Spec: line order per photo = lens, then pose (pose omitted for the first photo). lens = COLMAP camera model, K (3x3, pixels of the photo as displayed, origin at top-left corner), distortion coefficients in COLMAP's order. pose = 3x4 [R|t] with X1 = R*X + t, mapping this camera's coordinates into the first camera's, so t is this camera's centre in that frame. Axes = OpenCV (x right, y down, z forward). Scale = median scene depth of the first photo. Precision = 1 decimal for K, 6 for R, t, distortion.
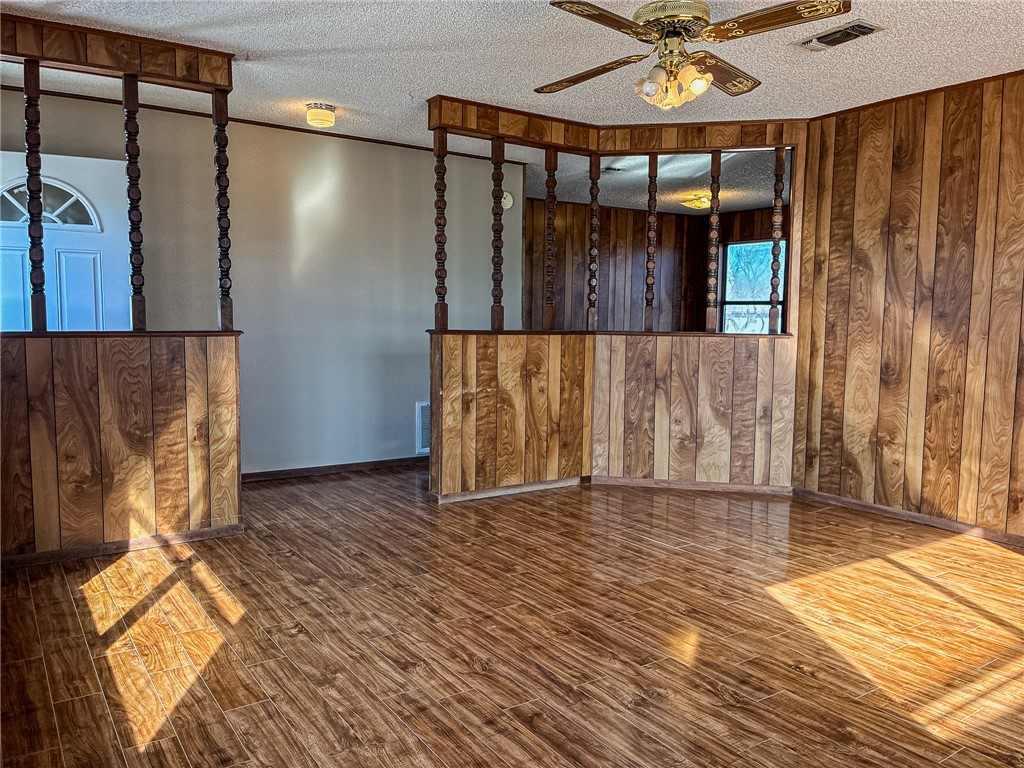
lens RADIAL K [[770.2, 0, 512.0], [0, 770.2, 384.0], [0, 0, 1]] dist [0.071733, -0.091235]
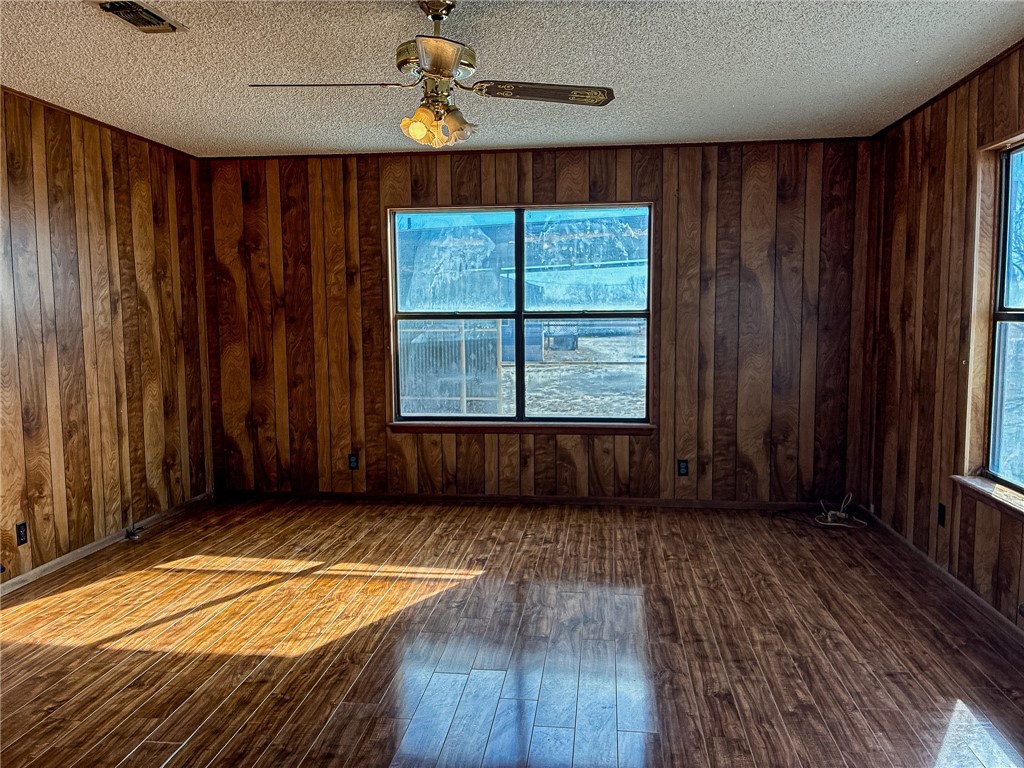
lens RADIAL K [[770.2, 0, 512.0], [0, 770.2, 384.0], [0, 0, 1]] dist [0.071733, -0.091235]
pose [[-0.755781, -0.071626, 0.650895, -0.574090], [0.050438, 0.984679, 0.166923, -0.251339], [-0.652879, 0.158987, -0.740589, 1.892663]]
